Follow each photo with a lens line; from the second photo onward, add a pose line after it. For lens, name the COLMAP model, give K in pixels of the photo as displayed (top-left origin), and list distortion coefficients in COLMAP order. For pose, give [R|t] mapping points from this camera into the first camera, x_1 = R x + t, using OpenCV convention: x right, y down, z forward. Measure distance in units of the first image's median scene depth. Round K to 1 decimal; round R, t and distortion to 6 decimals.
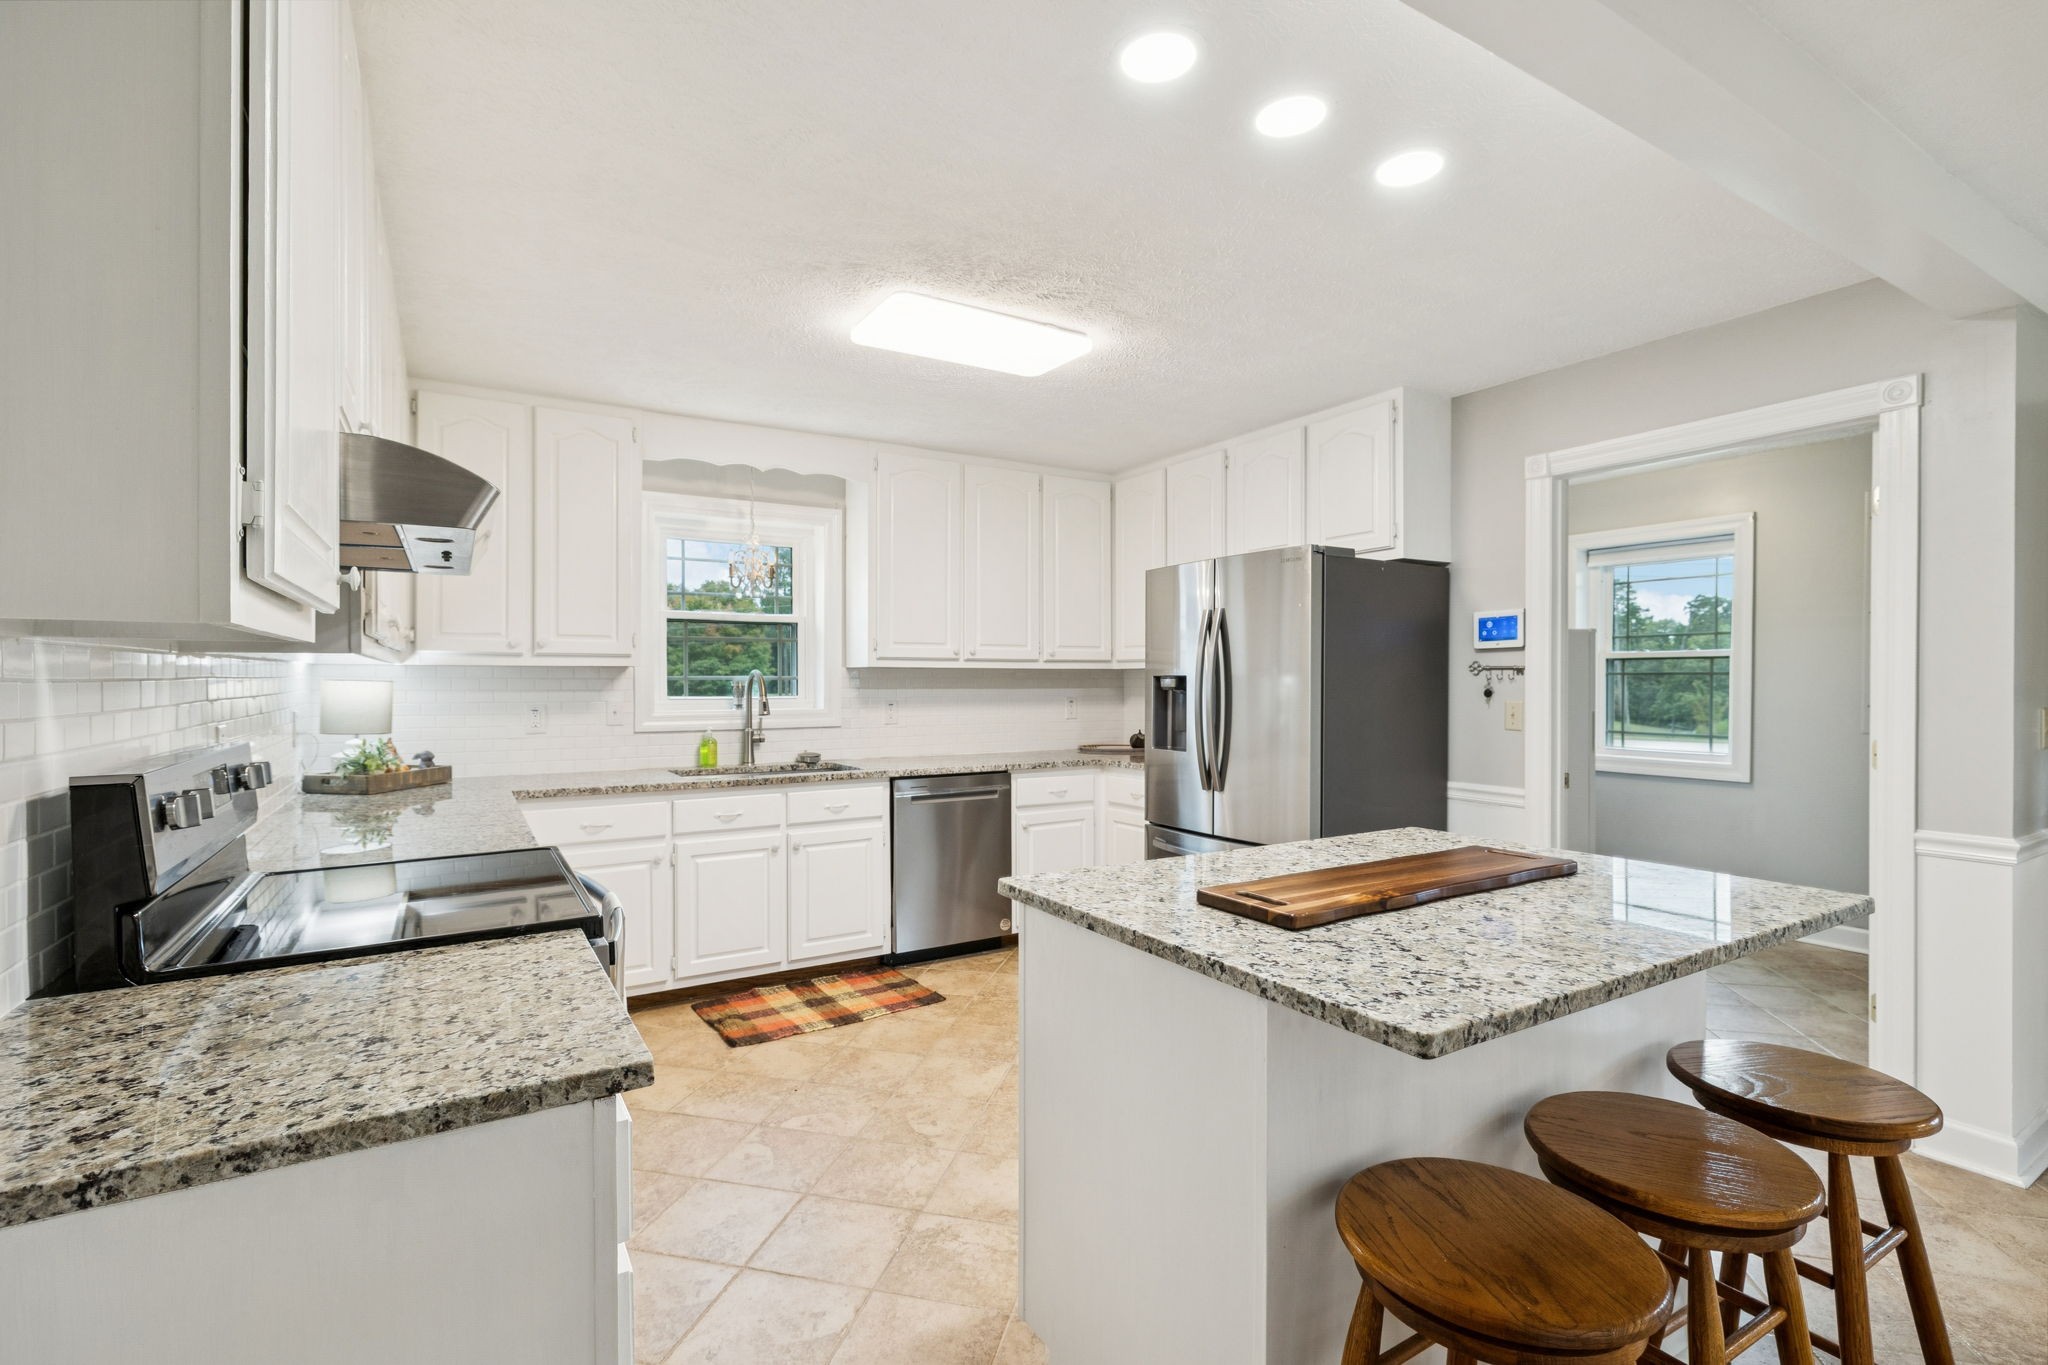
lens RADIAL K [[943.9, 0, 1017.4], [0, 943.9, 684.5], [0, 0, 1]] dist [-0.001100, 0.000280]
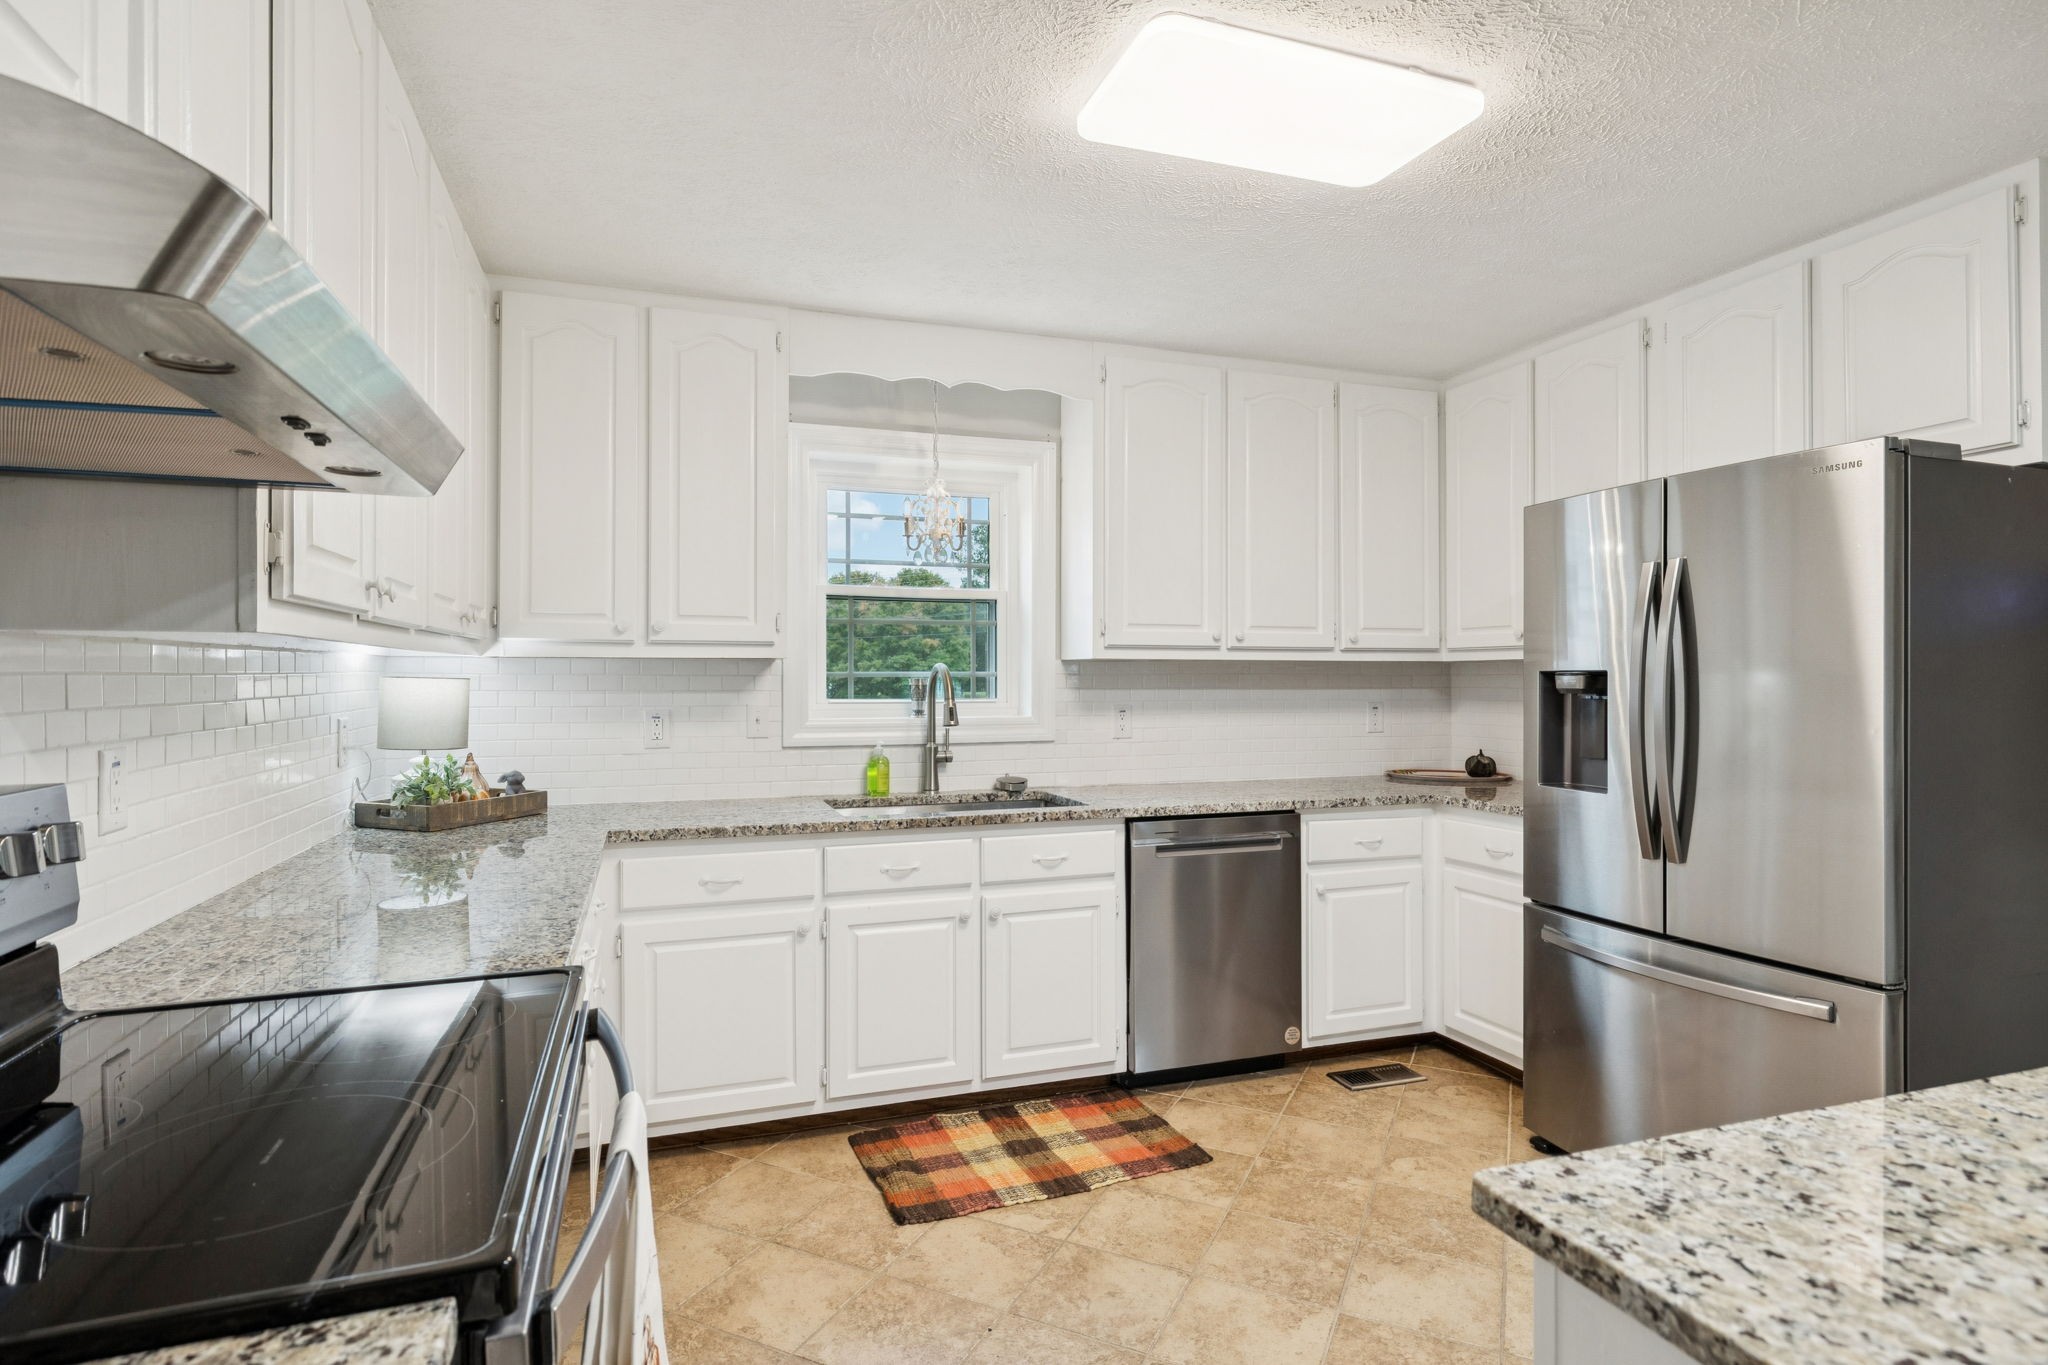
lens RADIAL K [[1015.7, 0, 1018.0], [0, 1015.7, 677.5], [0, 0, 1]] dist [-0.005820, 0.000014]
pose [[0.977846, 0.000478, -0.209327, -0.064322], [-0.001290, 0.999992, -0.003742, -0.001788], [0.209323, 0.003929, 0.977839, 0.291504]]
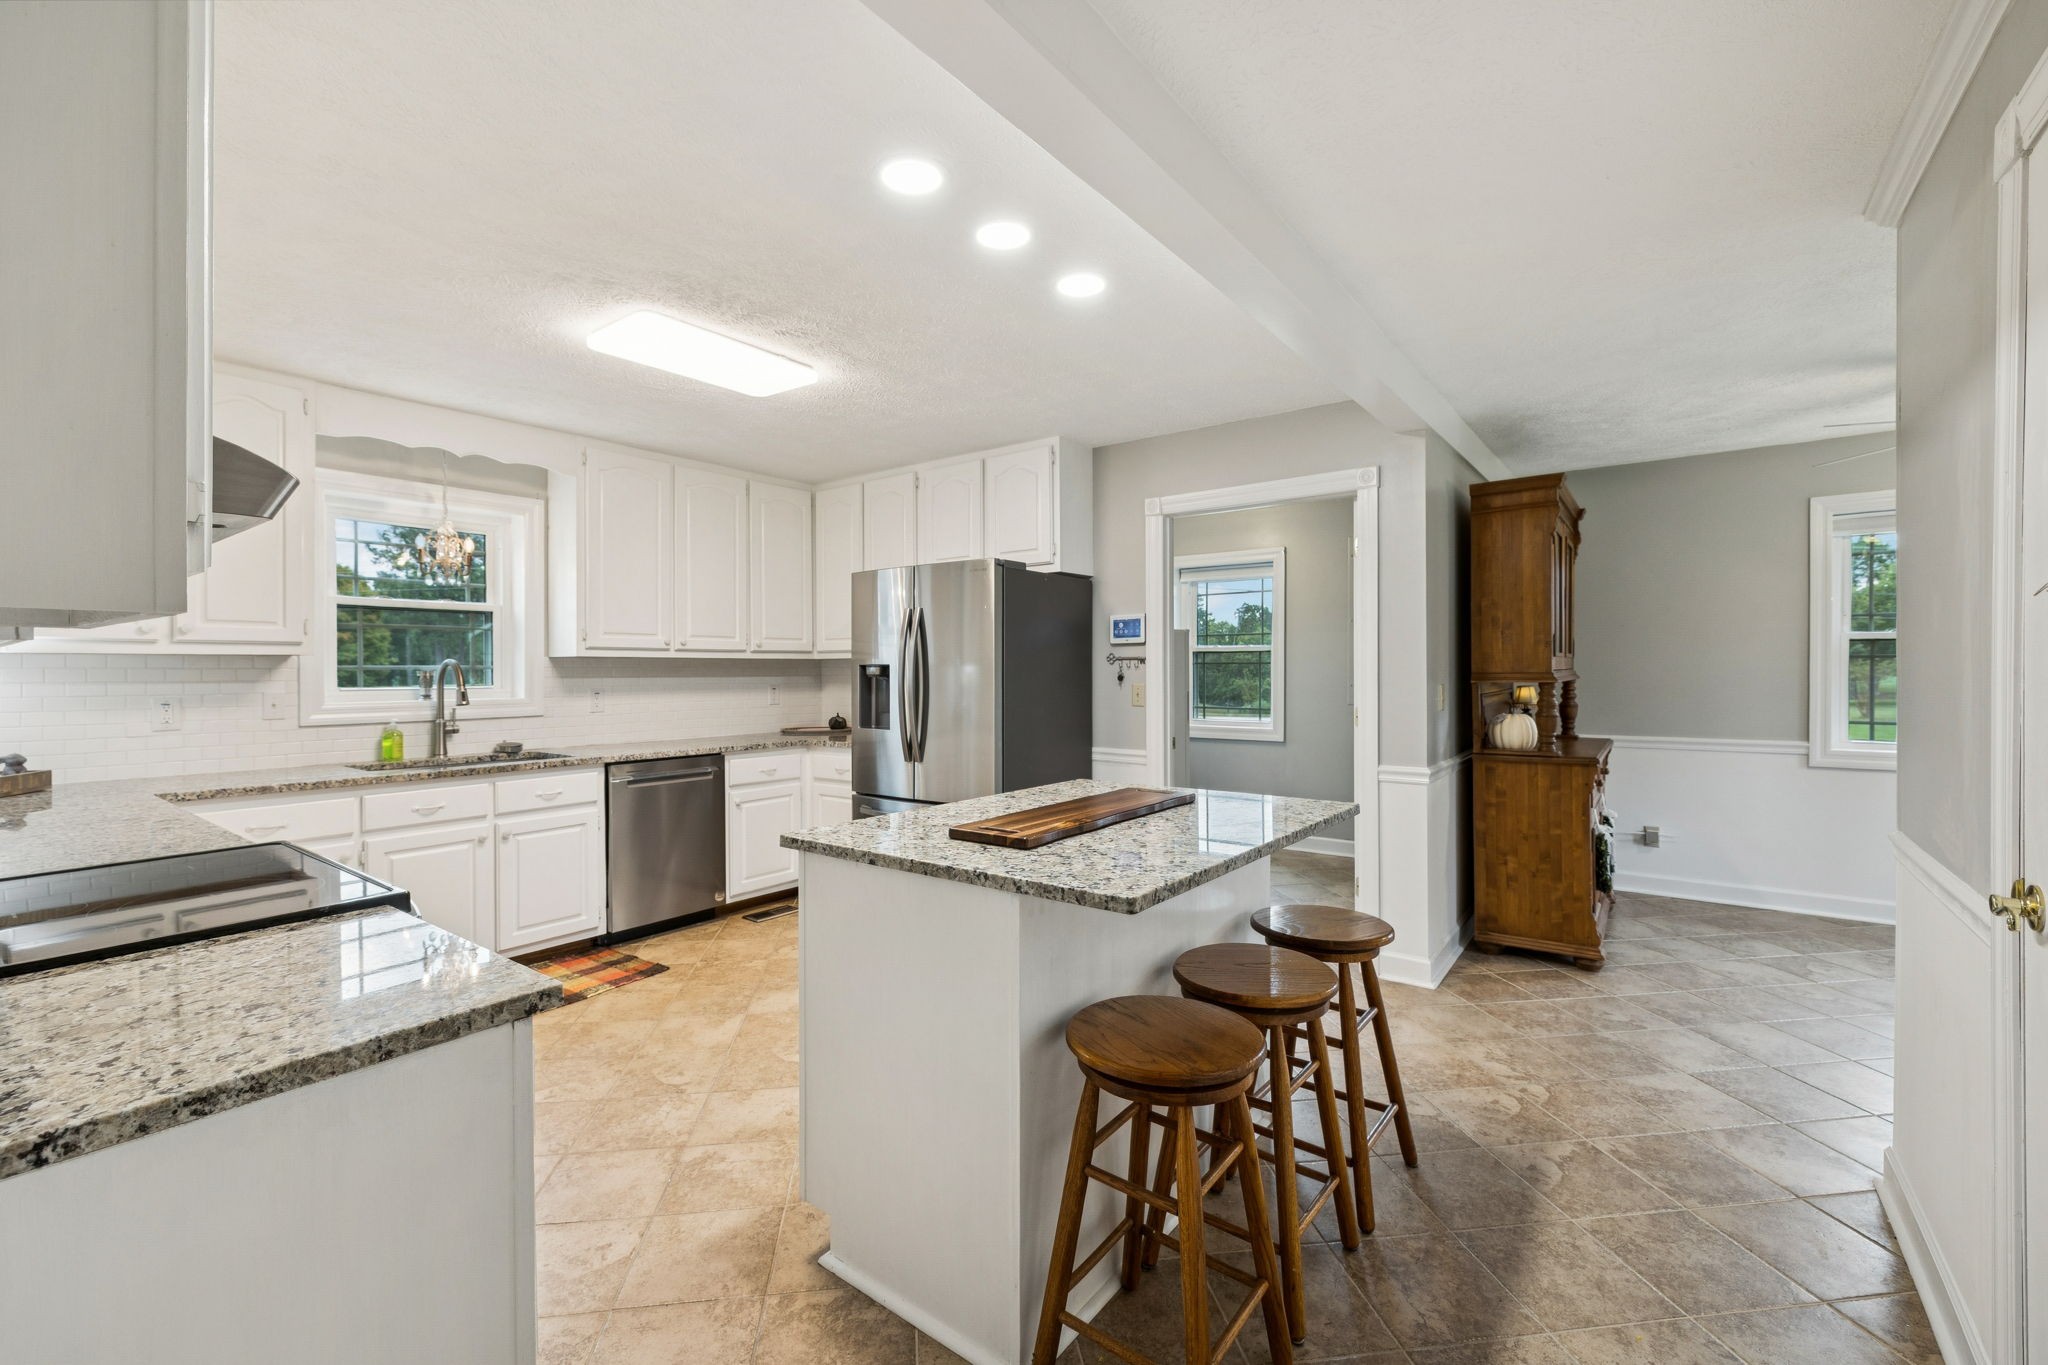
lens RADIAL K [[882.5, 0, 1023.4], [0, 882.5, 667.8], [0, 0, 1]] dist [0.004380, -0.000088]
pose [[0.927487, -0.002392, 0.373848, -0.081751], [0.005016, 0.999969, -0.006048, 0.002412], [-0.373822, 0.007484, 0.927470, -0.080668]]
